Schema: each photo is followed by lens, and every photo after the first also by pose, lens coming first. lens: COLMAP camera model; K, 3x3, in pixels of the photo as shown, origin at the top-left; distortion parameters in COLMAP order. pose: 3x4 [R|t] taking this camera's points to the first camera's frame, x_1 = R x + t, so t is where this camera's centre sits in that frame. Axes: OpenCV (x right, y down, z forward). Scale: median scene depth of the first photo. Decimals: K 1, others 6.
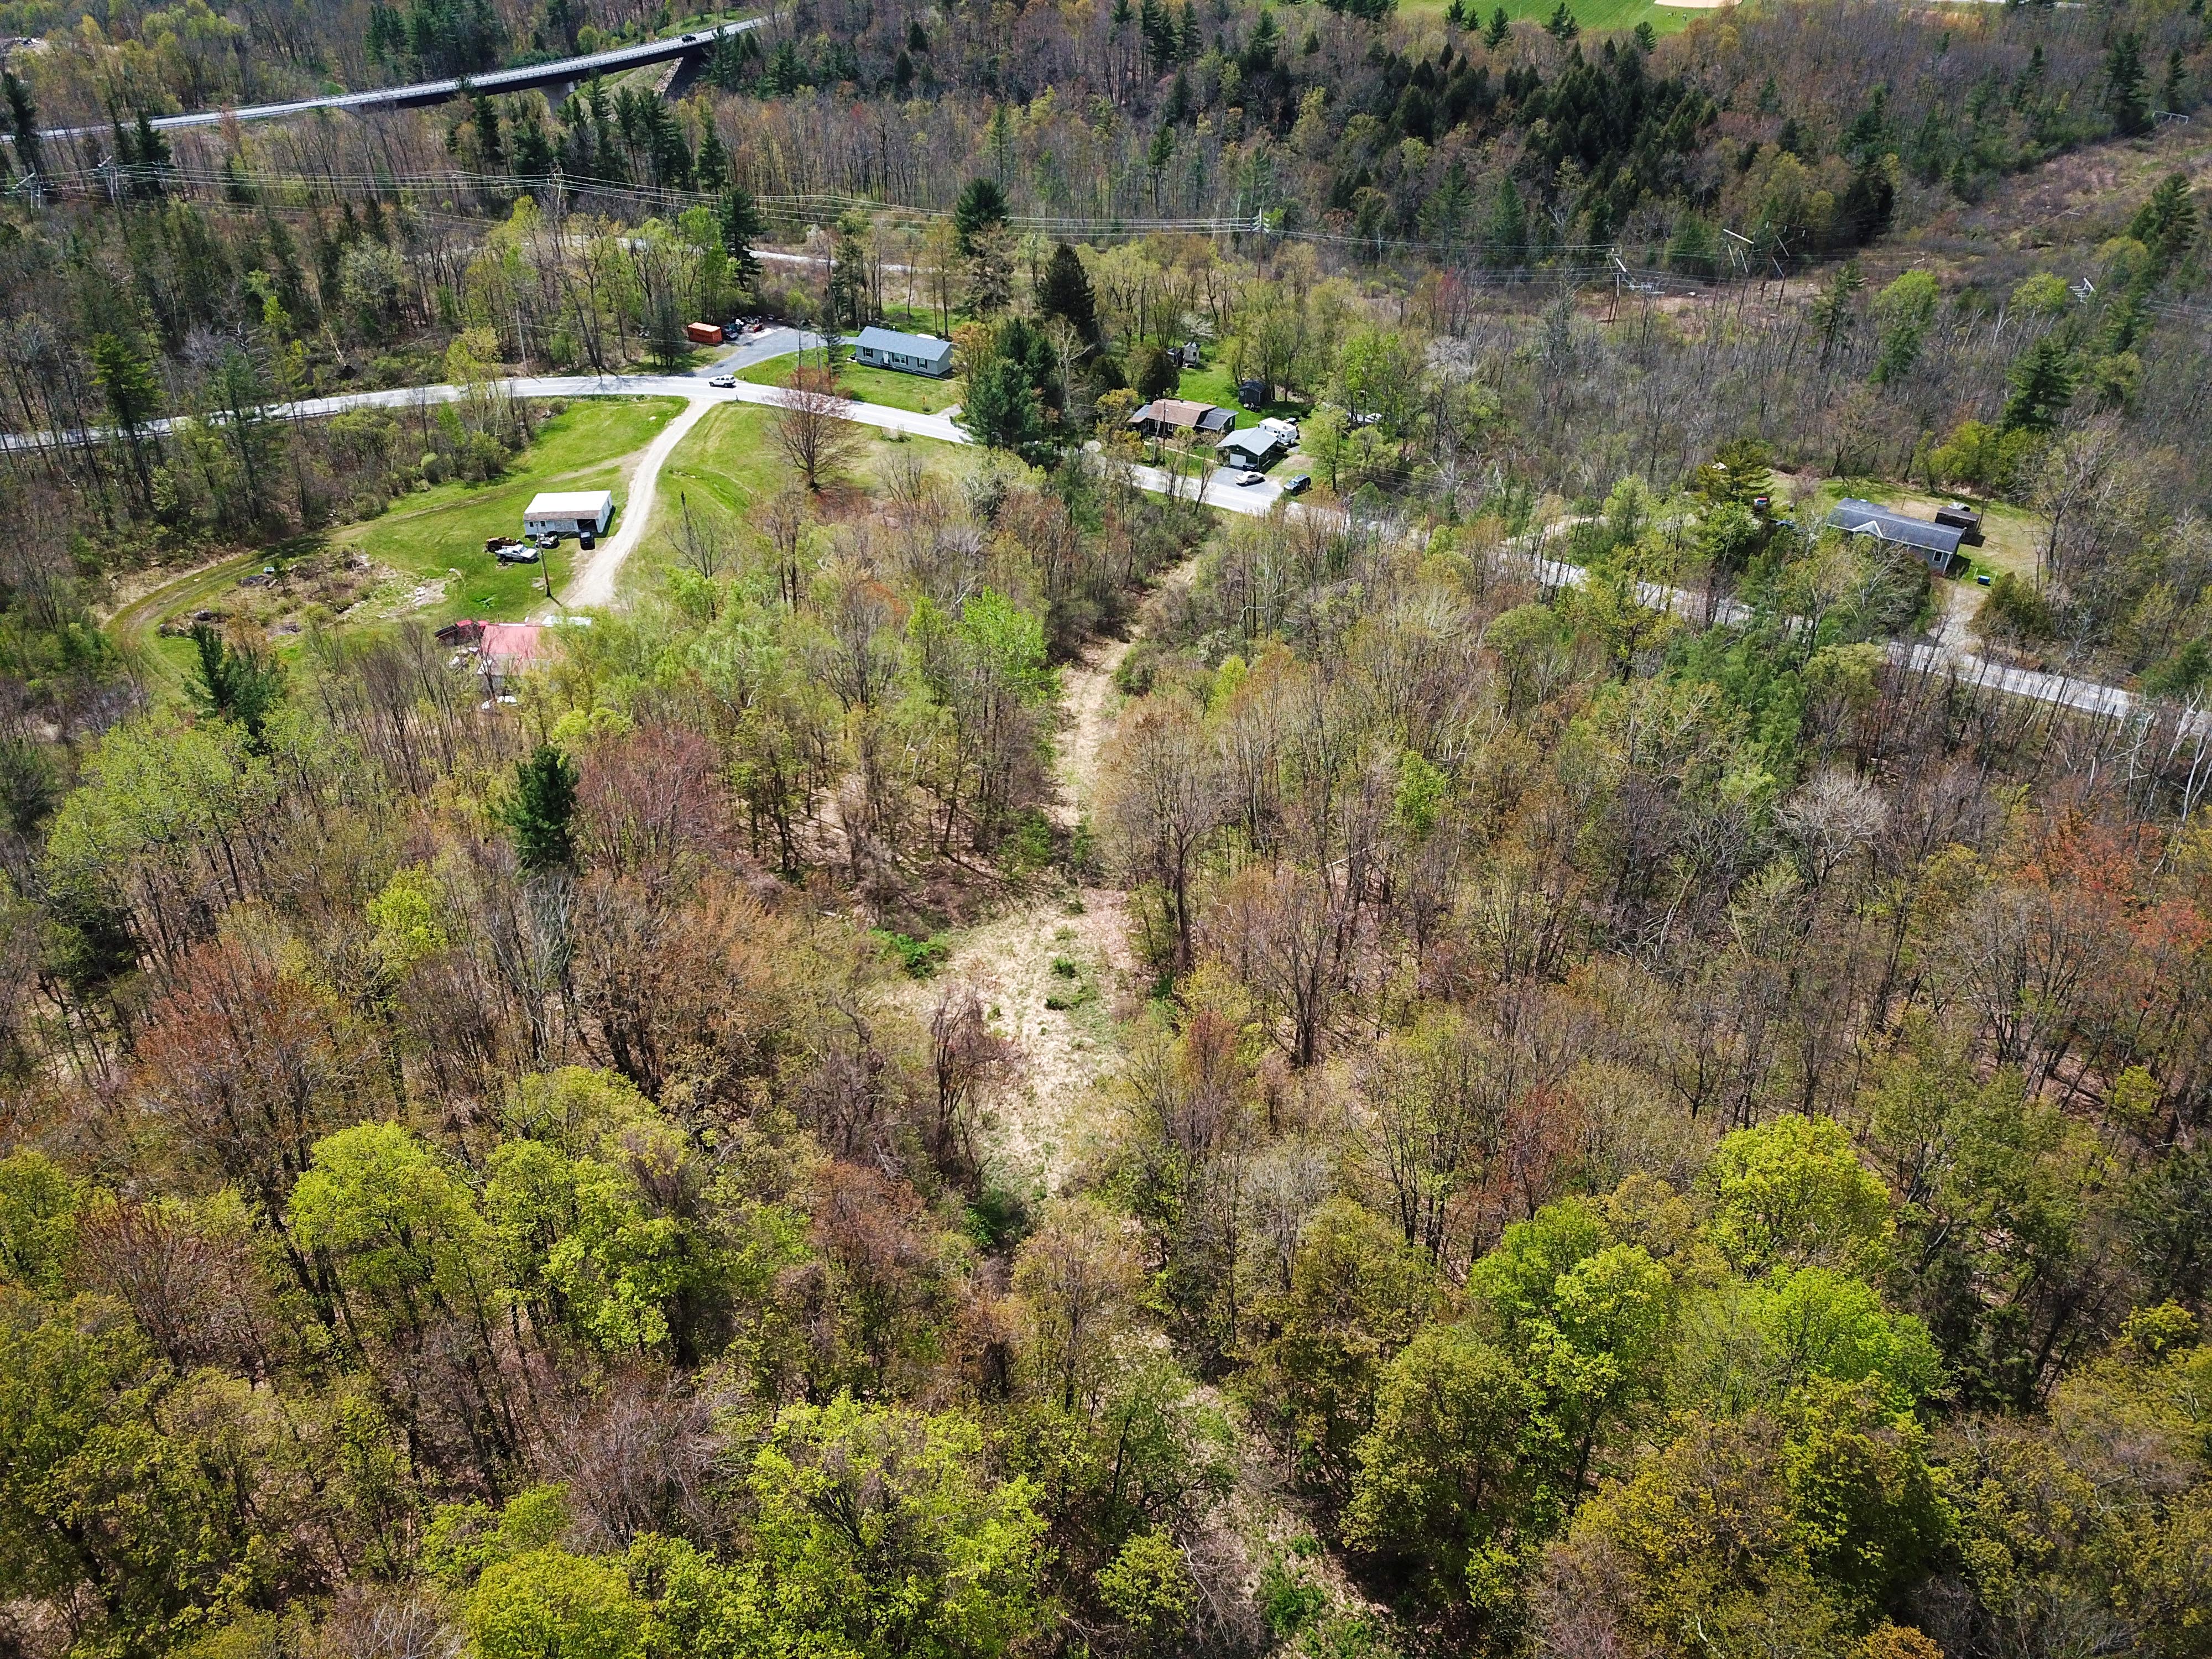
lens RADIAL K [[1668.9, 0, 1131.3], [0, 1668.9, 821.0], [0, 0, 1]] dist [0.016933, -0.010143]
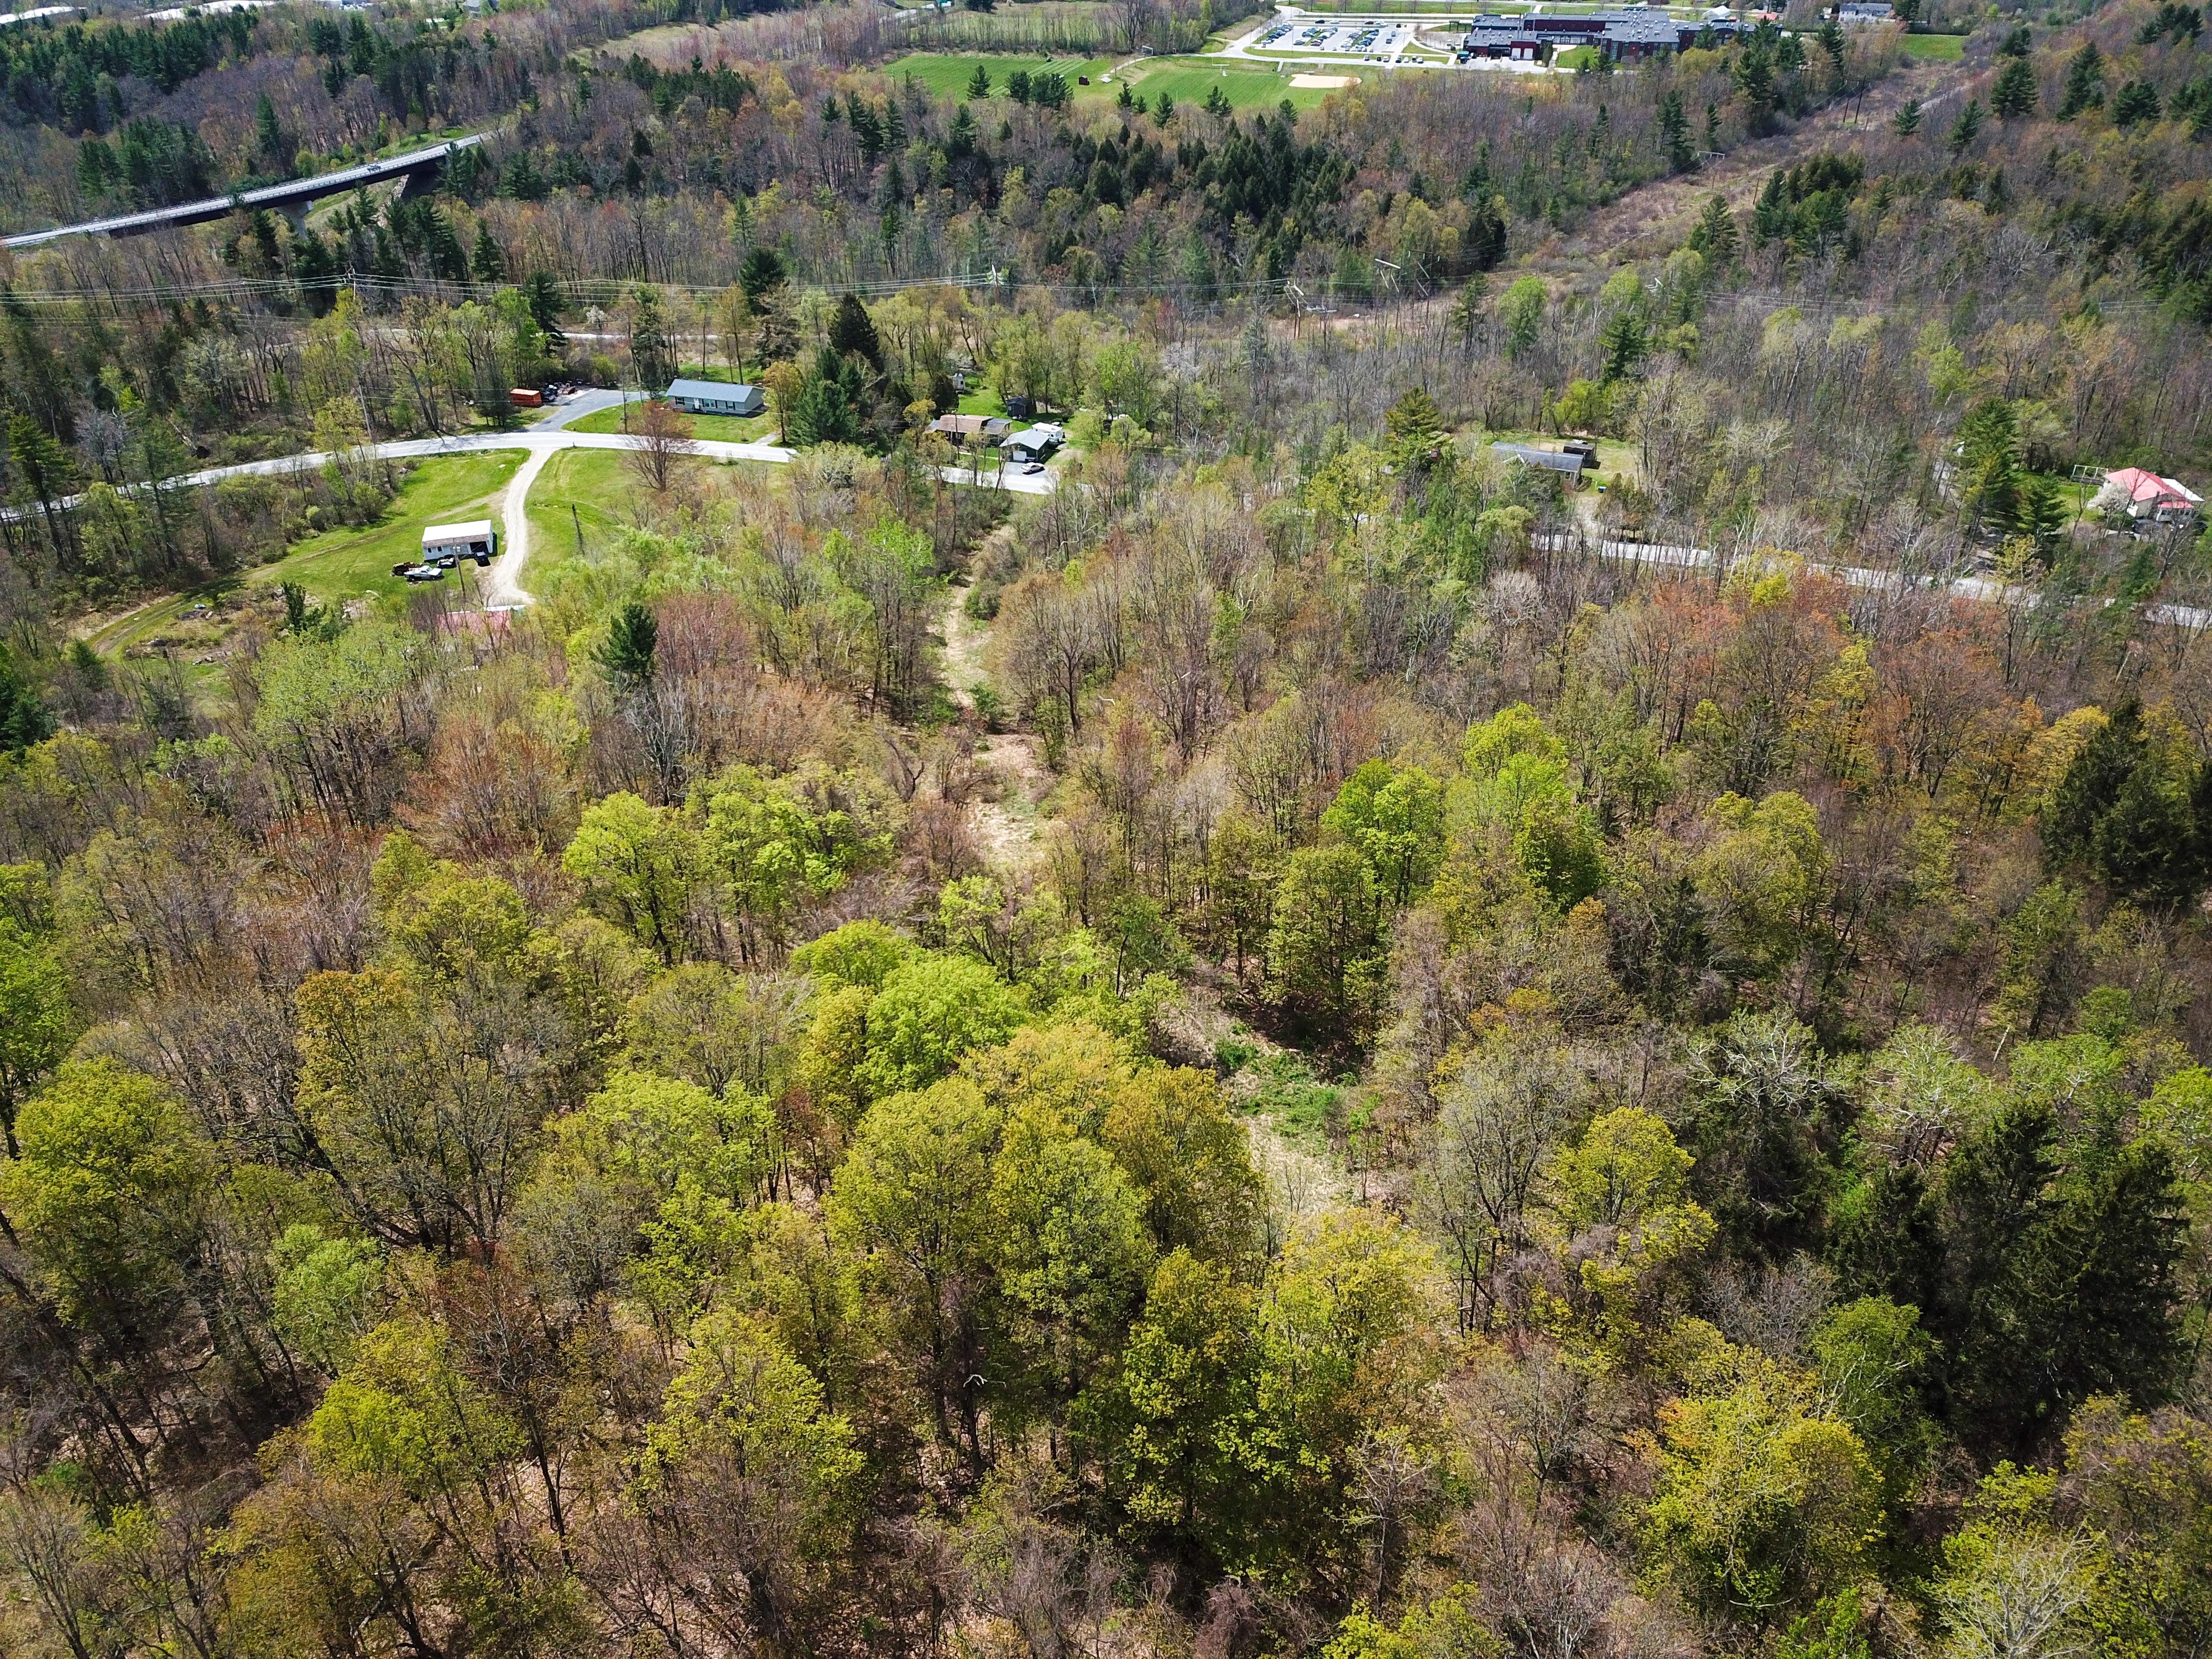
lens RADIAL K [[1668.9, 0, 1131.3], [0, 1668.9, 821.0], [0, 0, 1]] dist [0.016933, -0.010143]
pose [[0.980471, -0.114196, 0.160110, -0.069818], [0.122388, 0.991583, -0.042239, 0.092970], [-0.153939, 0.061010, 0.986195, -0.165627]]
